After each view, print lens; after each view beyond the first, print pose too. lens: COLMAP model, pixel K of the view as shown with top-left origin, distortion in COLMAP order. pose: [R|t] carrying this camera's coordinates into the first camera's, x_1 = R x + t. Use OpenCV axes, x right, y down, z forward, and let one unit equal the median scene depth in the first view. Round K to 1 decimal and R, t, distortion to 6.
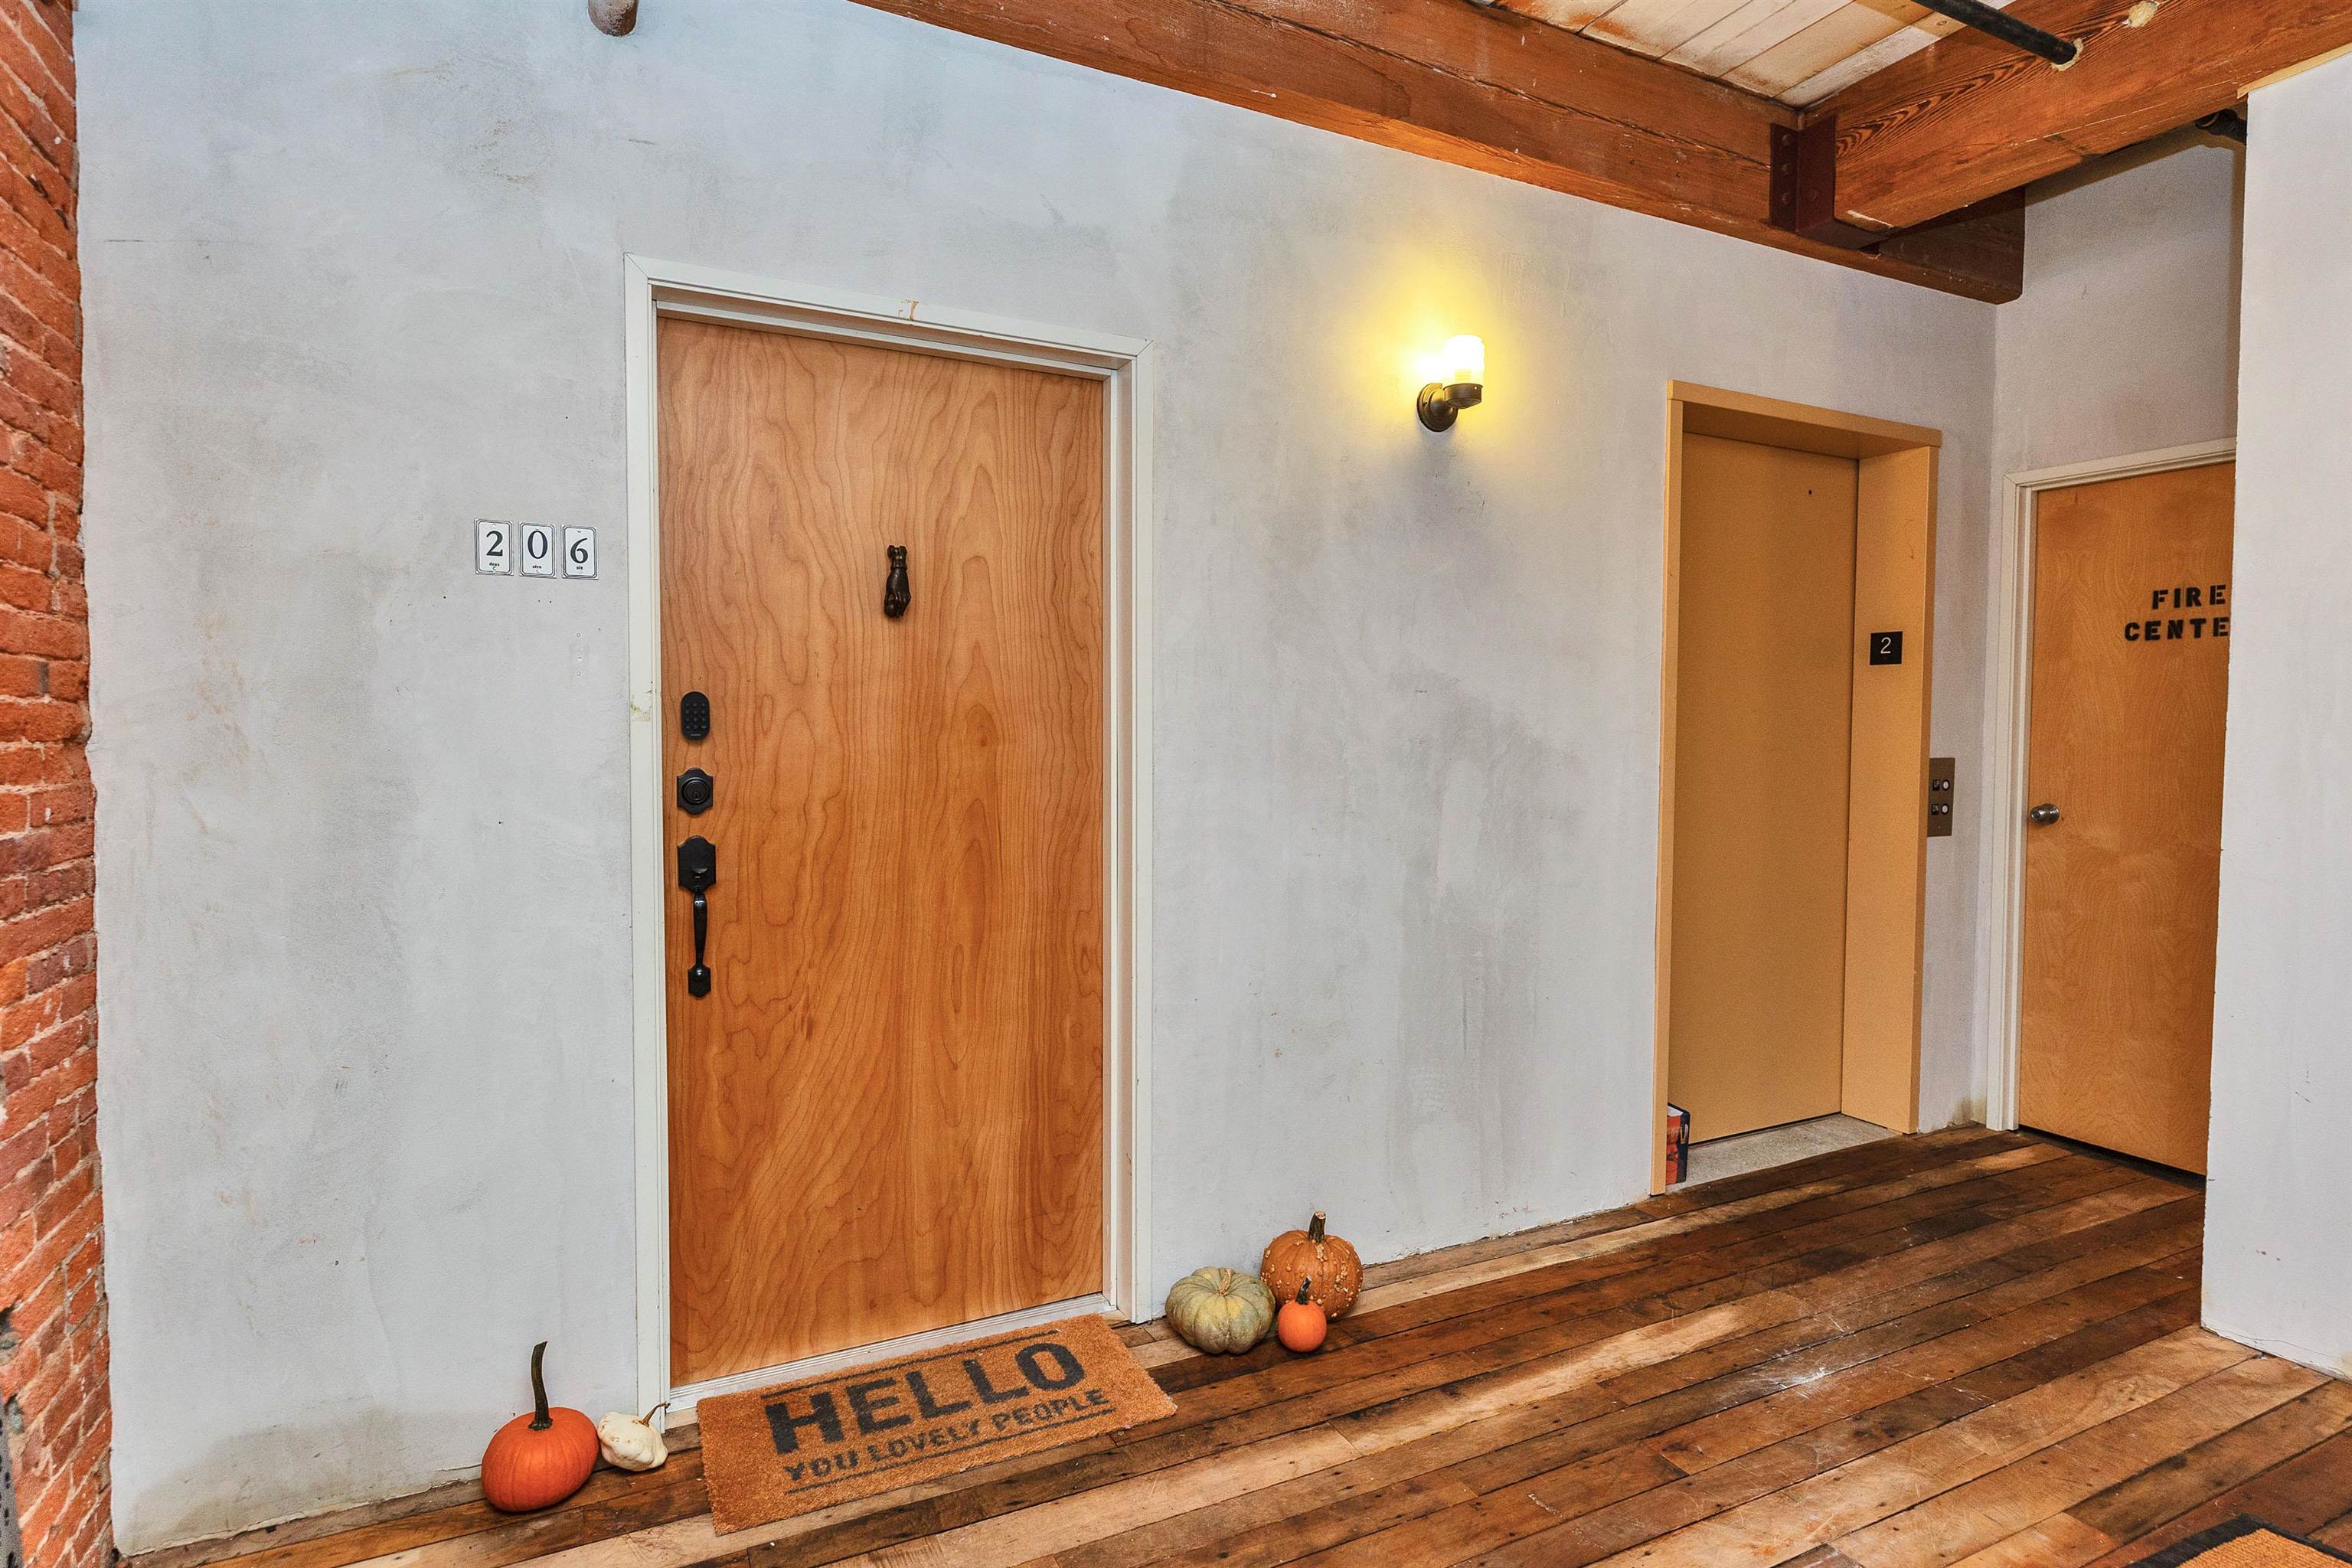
lens RADIAL K [[1219.0, 0, 1175.6], [0, 1219.0, 784.2], [0, 0, 1]] dist [-0.001606, -0.000538]
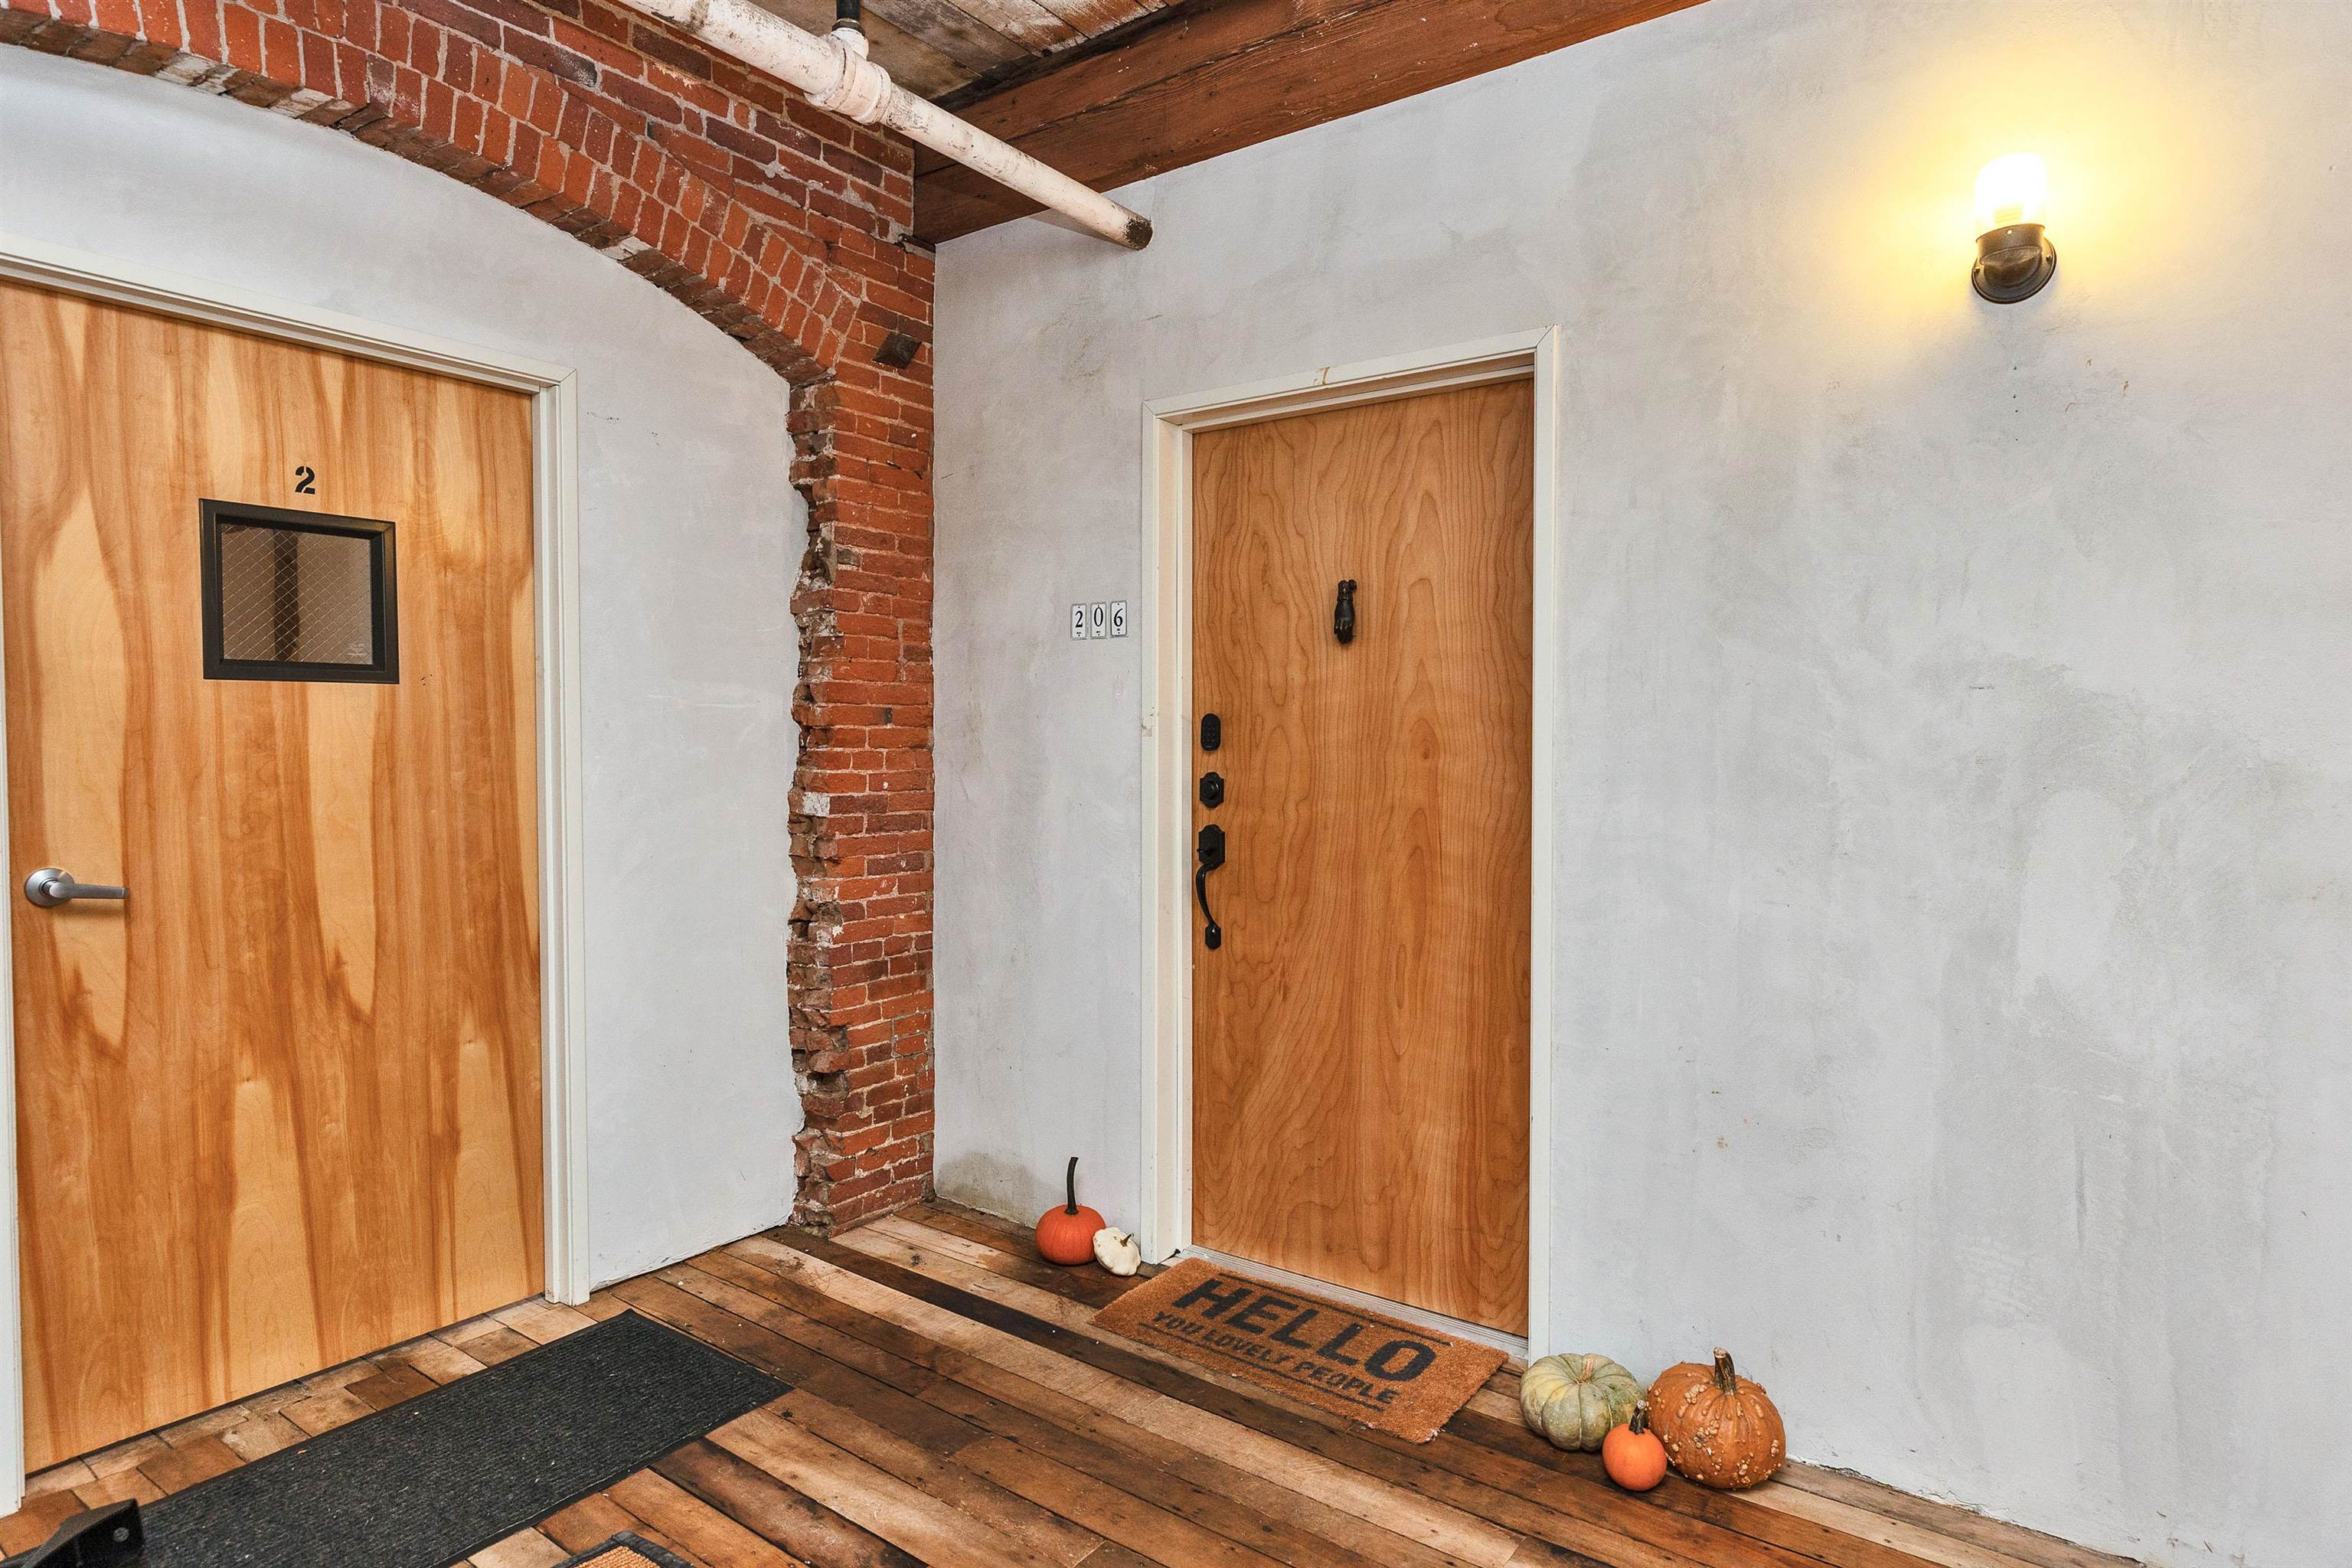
lens RADIAL K [[1297.8, 0, 1175.3], [0, 1297.8, 783.4], [0, 0, 1]] dist [0.003880, 0.000516]
pose [[0.455038, 0.027680, -0.890042, 0.763684], [-0.042222, 0.999063, 0.009484, -0.011592], [0.889470, 0.033263, 0.455781, 0.311070]]
